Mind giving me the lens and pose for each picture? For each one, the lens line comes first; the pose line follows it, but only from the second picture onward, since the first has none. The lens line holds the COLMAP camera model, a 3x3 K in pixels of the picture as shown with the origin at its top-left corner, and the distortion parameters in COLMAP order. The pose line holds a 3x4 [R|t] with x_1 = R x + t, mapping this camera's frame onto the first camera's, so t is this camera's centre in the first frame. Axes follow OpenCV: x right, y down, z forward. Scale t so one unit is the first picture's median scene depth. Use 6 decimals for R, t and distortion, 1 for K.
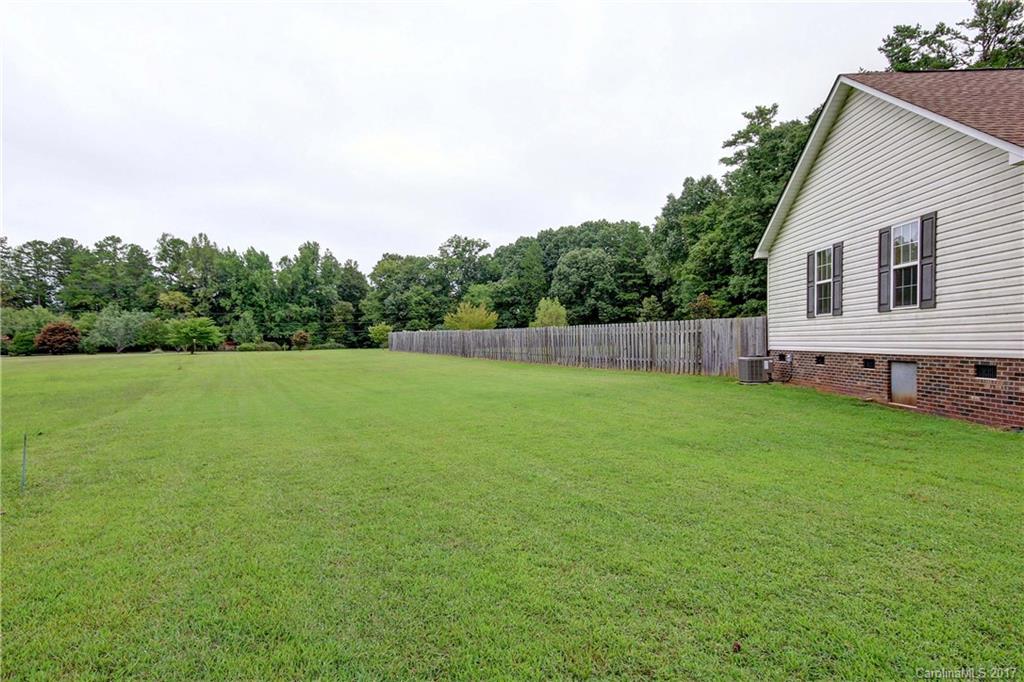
lens RADIAL K [[594.5, 0, 491.8], [0, 594.5, 344.5], [0, 0, 1]] dist [0.000935, 0.011136]
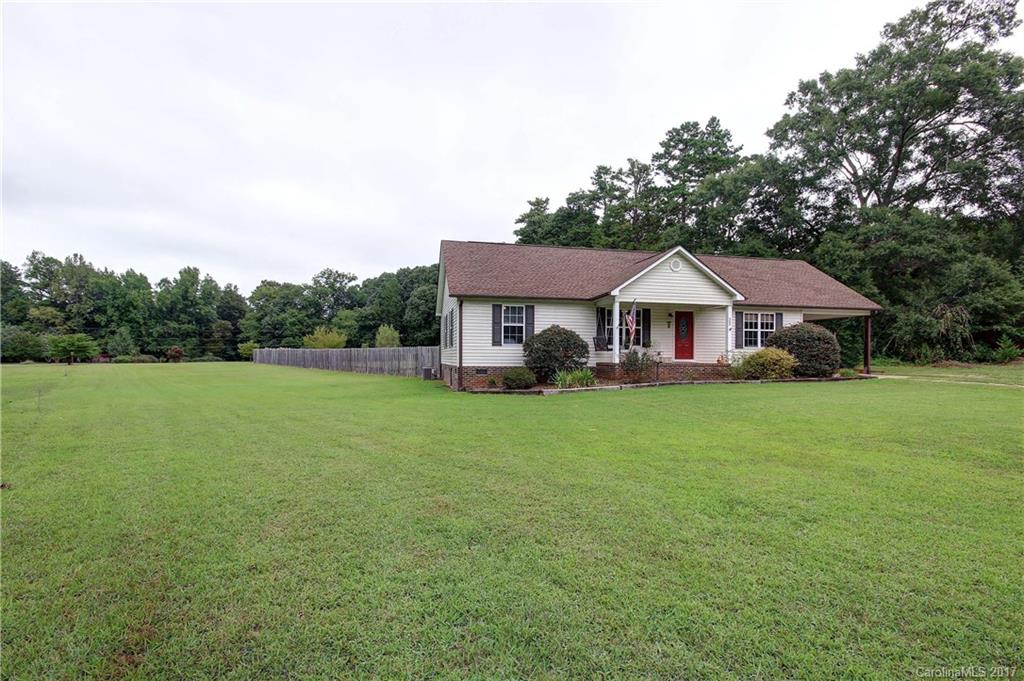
lens RADIAL K [[507.0, 0, 514.1], [0, 507.0, 349.2], [0, 0, 1]] dist [0.003878, -0.003913]
pose [[0.964220, 0.015540, 0.264649, 0.037802], [-0.009884, 0.999694, -0.022689, -0.000350], [-0.264920, 0.019261, 0.964078, -0.097322]]
